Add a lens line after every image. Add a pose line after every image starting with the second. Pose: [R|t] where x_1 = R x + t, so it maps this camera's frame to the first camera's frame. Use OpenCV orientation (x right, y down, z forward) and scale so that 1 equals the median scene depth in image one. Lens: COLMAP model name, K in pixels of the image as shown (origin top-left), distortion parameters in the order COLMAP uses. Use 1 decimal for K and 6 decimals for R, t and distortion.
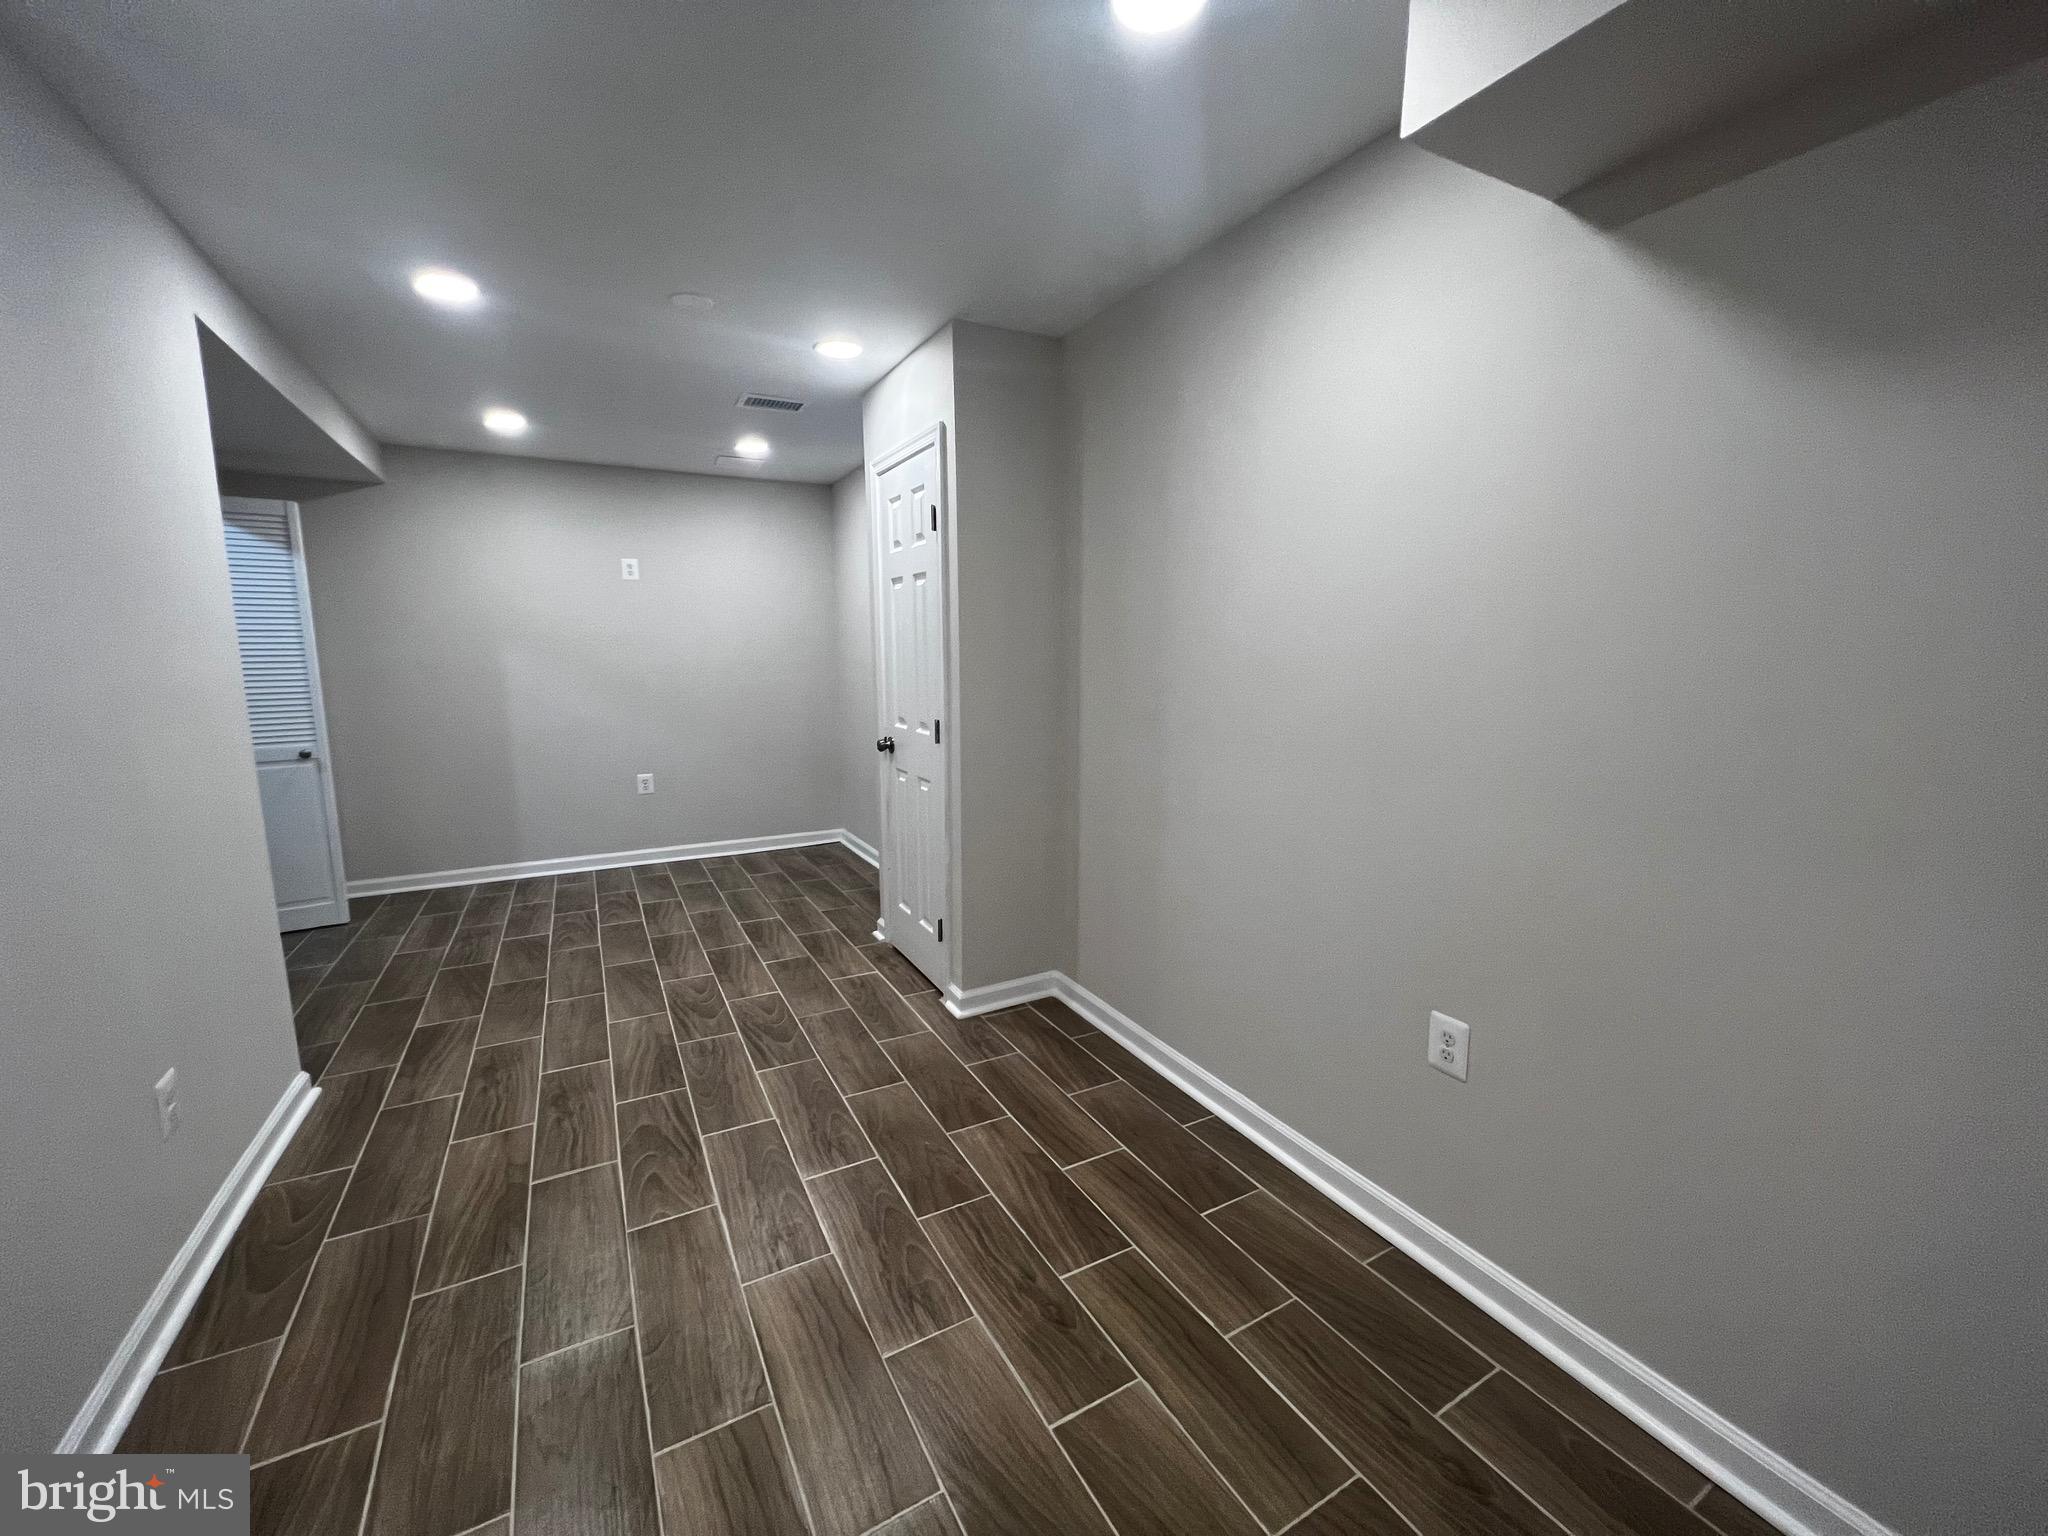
lens RADIAL K [[824.2, 0, 1027.3], [0, 824.2, 767.4], [0, 0, 1]] dist [0.000090, 0.000422]
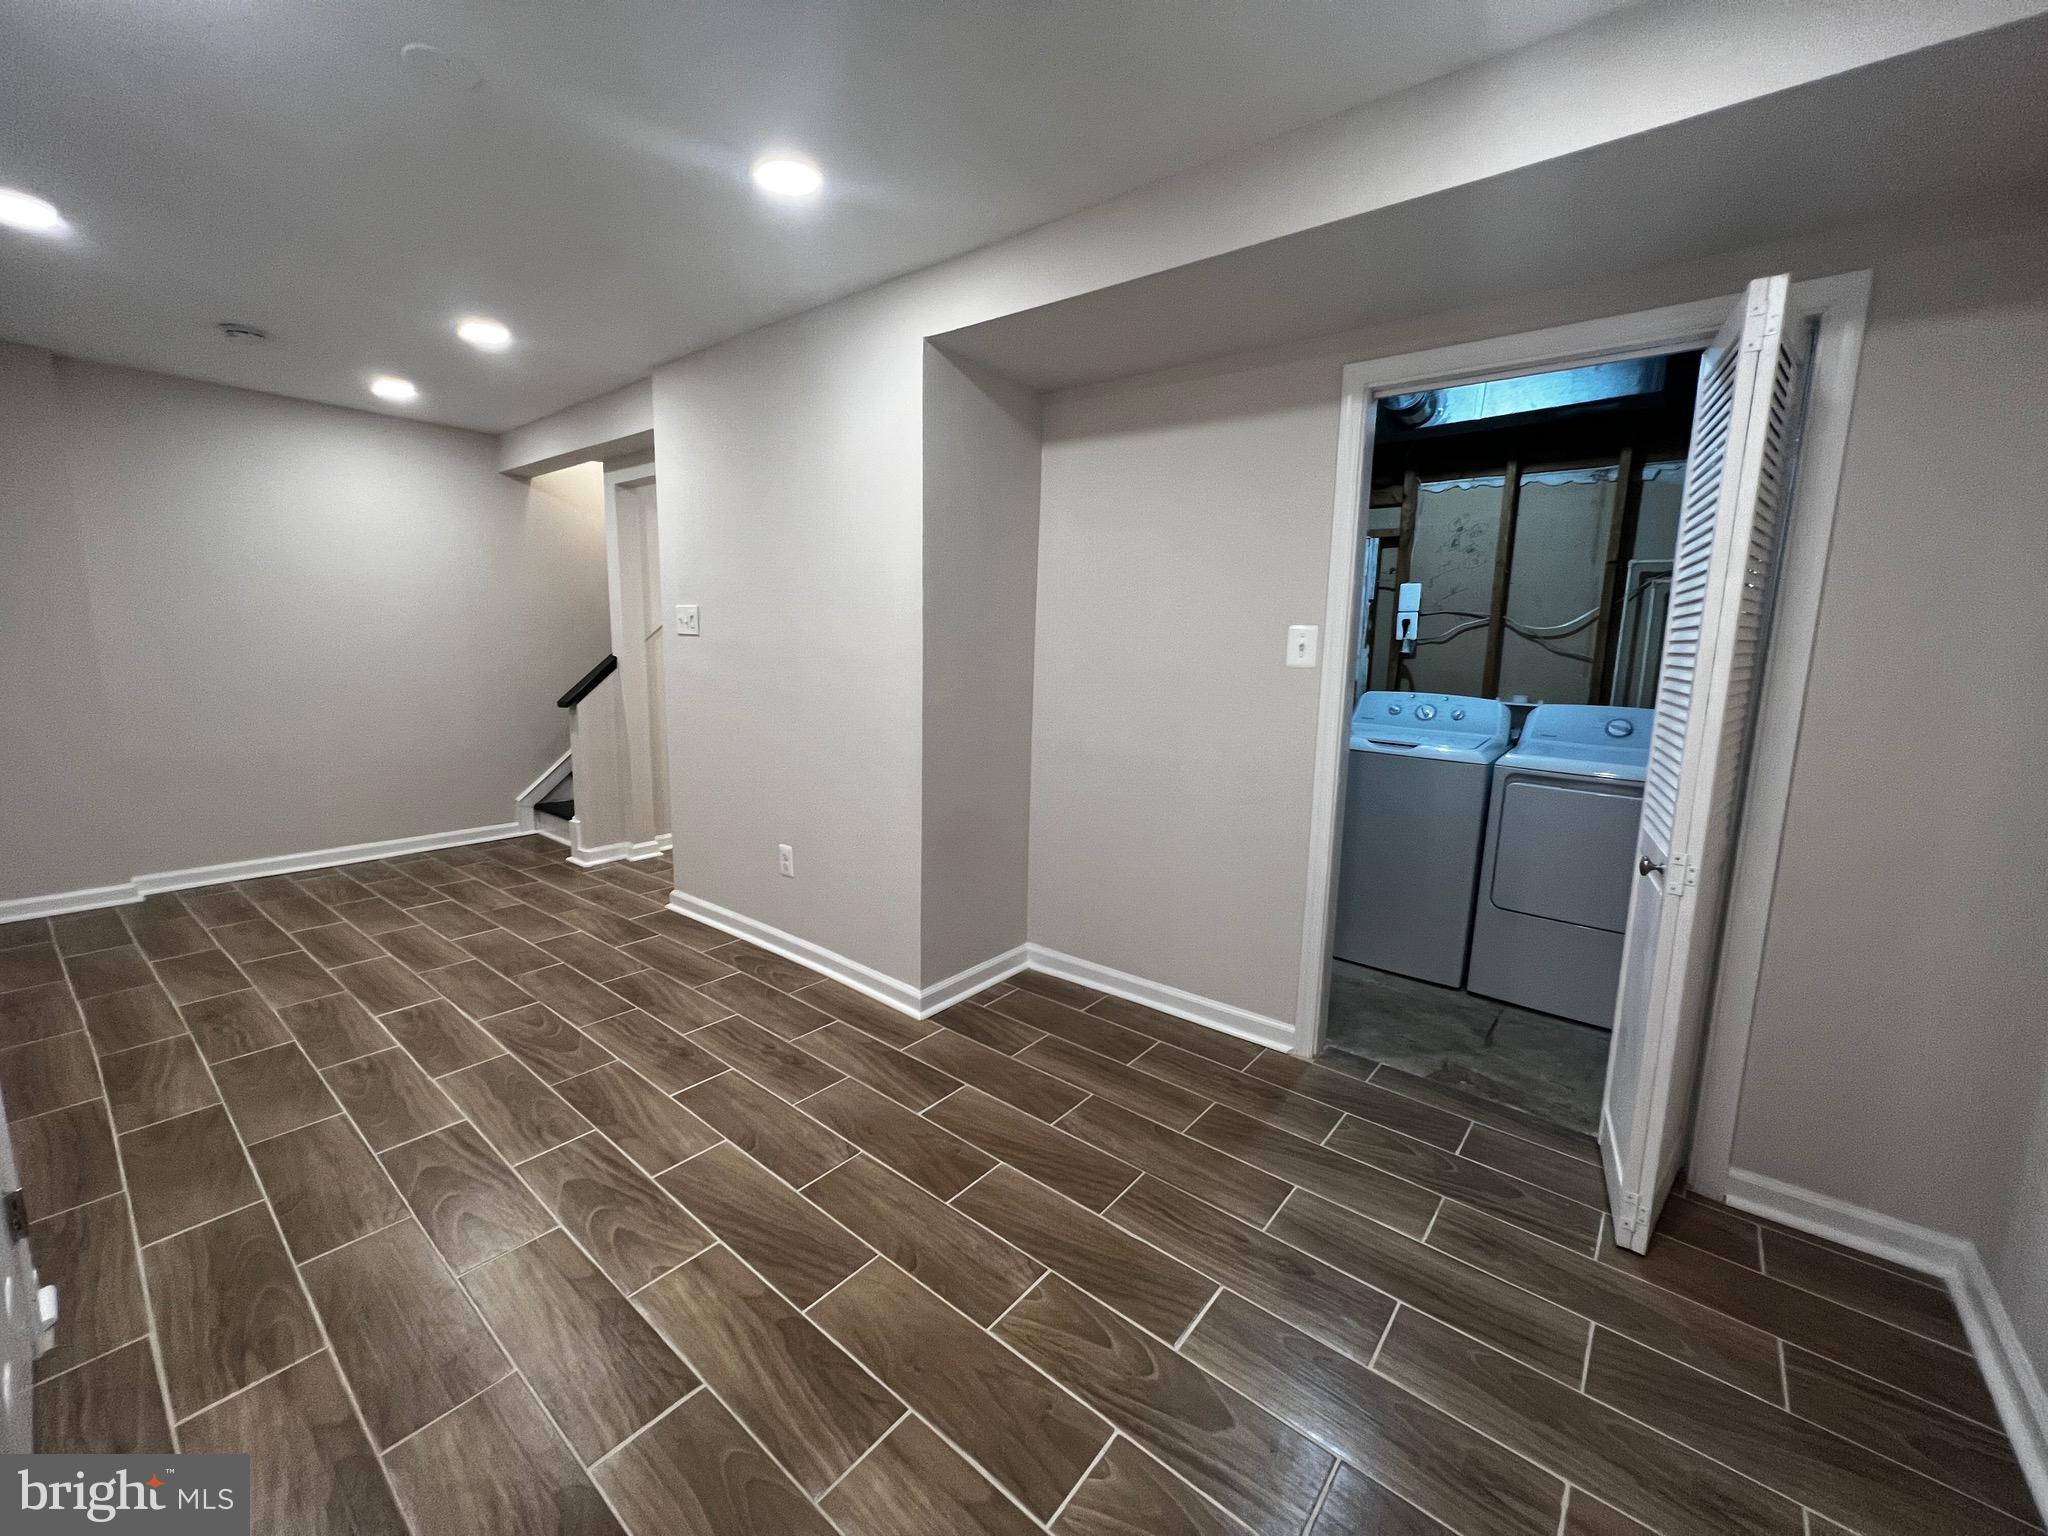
lens RADIAL K [[824.2, 0, 1017.3], [0, 824.2, 764.3], [0, 0, 1]] dist [0.000090, 0.000422]
pose [[-0.930530, 0.037647, -0.364277, -0.561635], [-0.072693, 0.955921, 0.284484, -0.254199], [0.358930, 0.291201, -0.886776, 1.851116]]
